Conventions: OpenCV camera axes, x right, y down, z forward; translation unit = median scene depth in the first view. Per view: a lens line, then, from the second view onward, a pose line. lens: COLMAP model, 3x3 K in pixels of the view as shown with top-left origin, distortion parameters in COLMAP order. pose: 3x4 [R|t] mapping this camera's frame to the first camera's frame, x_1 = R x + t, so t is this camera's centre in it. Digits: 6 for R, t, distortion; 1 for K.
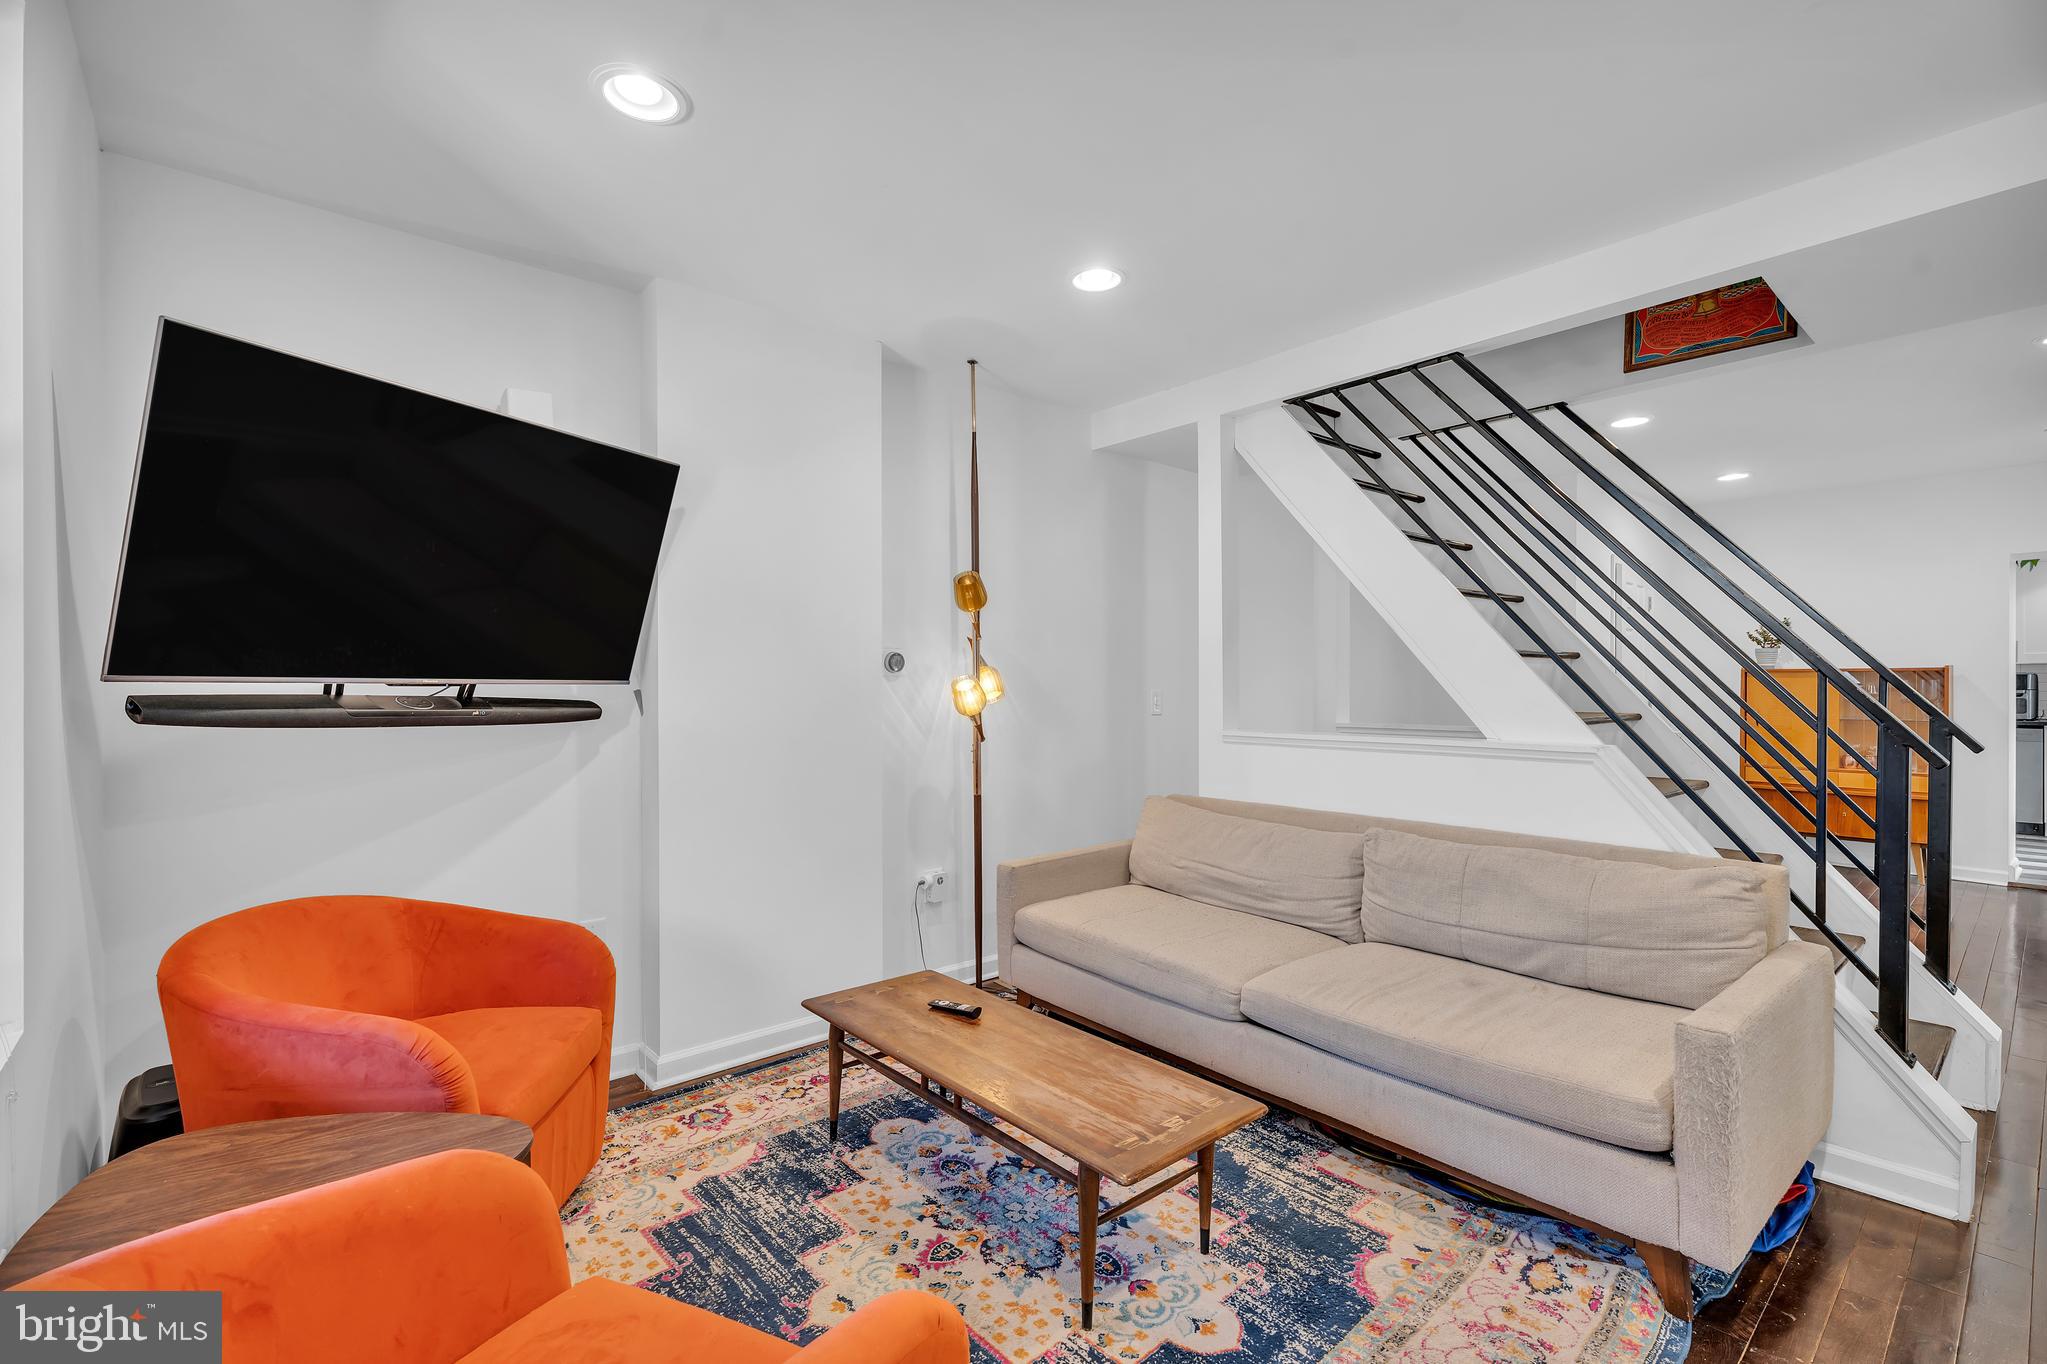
lens RADIAL K [[903.0, 0, 1027.2], [0, 903.0, 698.2], [0, 0, 1]] dist [-0.000164, -0.000004]
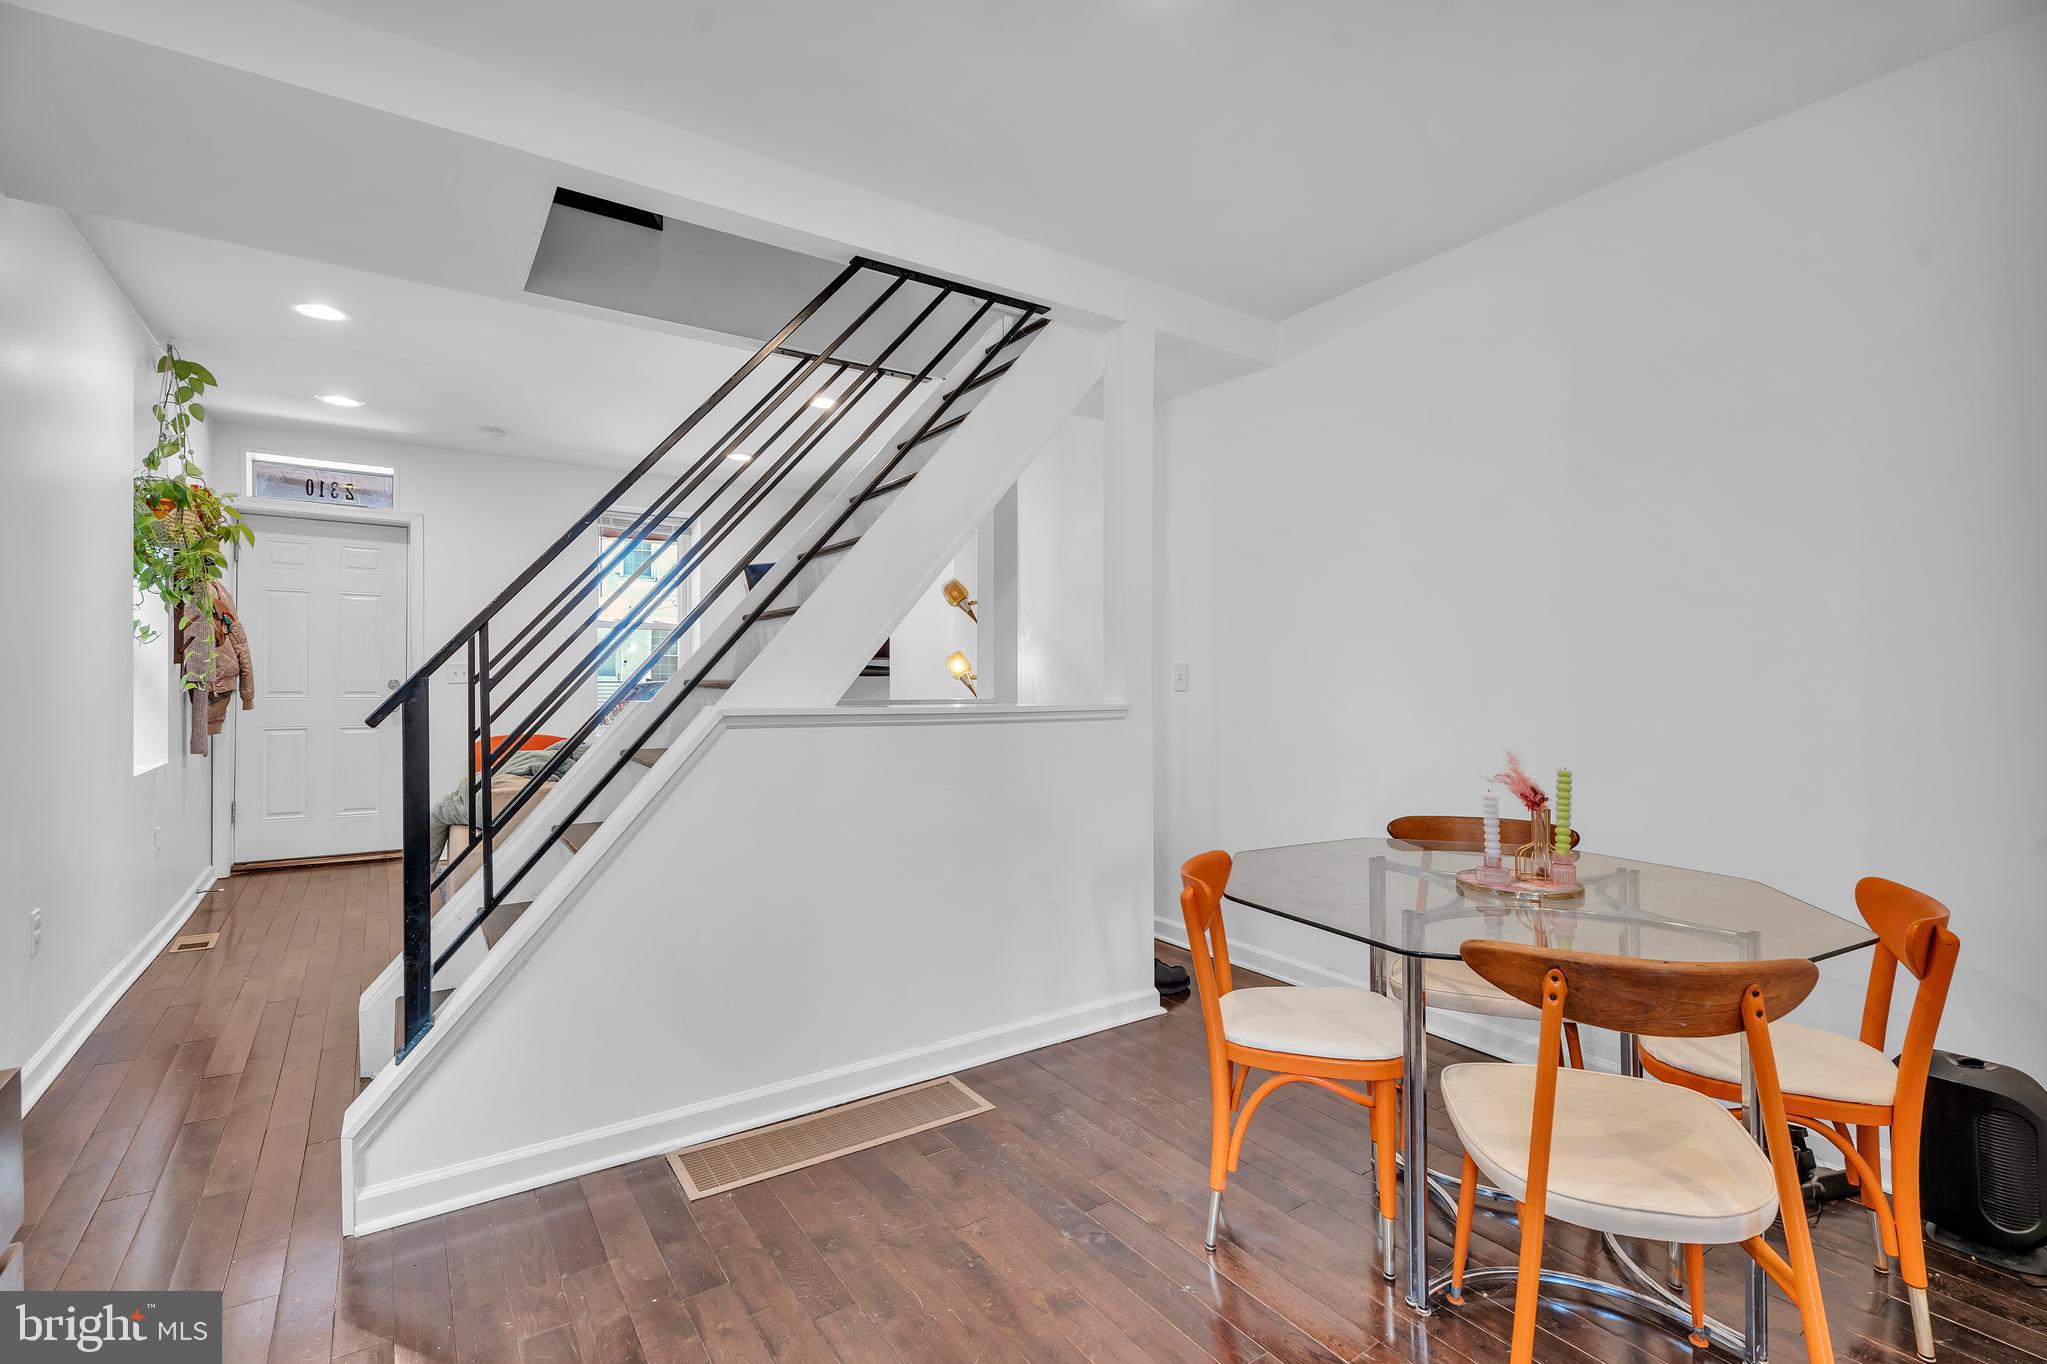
lens RADIAL K [[923.0, 0, 1023.5], [0, 923.0, 682.0], [0, 0, 1]] dist [0.000805, -0.000076]
pose [[-0.099933, 0.015197, -0.994878, 1.997140], [-0.018709, 0.999678, 0.017150, -0.004175], [0.994818, 0.020327, -0.099617, 1.811613]]
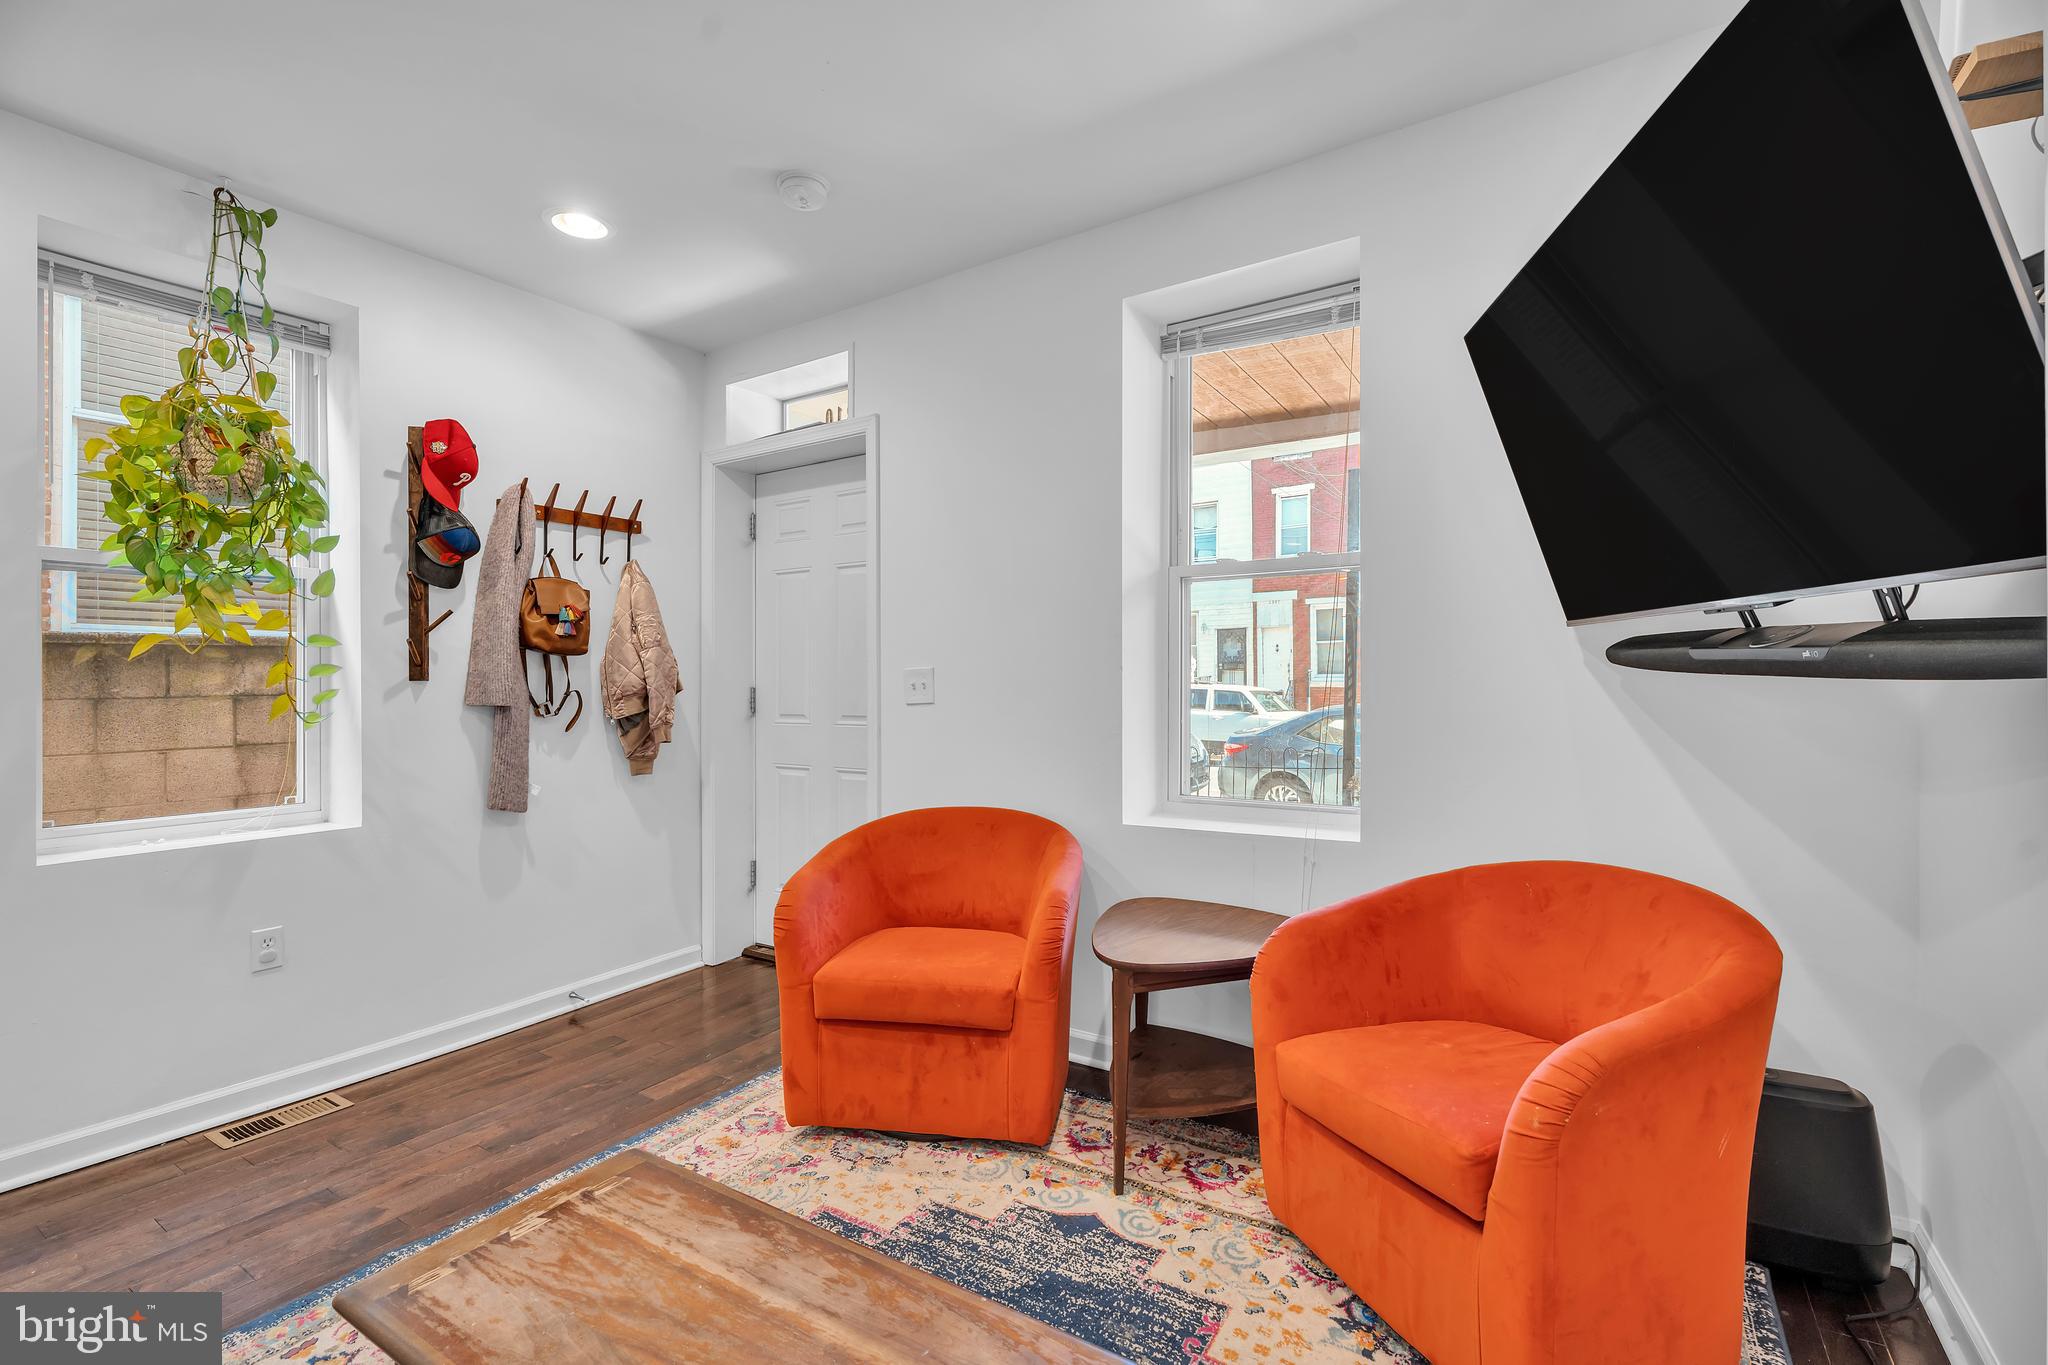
lens RADIAL K [[915.8, 0, 1022.8], [0, 915.8, 667.4], [0, 0, 1]] dist [0.002092, -0.000098]
pose [[-0.962143, 0.012433, -0.272263, -0.021059], [0.013916, 0.999897, -0.003517, 0.019341], [0.272191, -0.007172, -0.962217, 1.404804]]
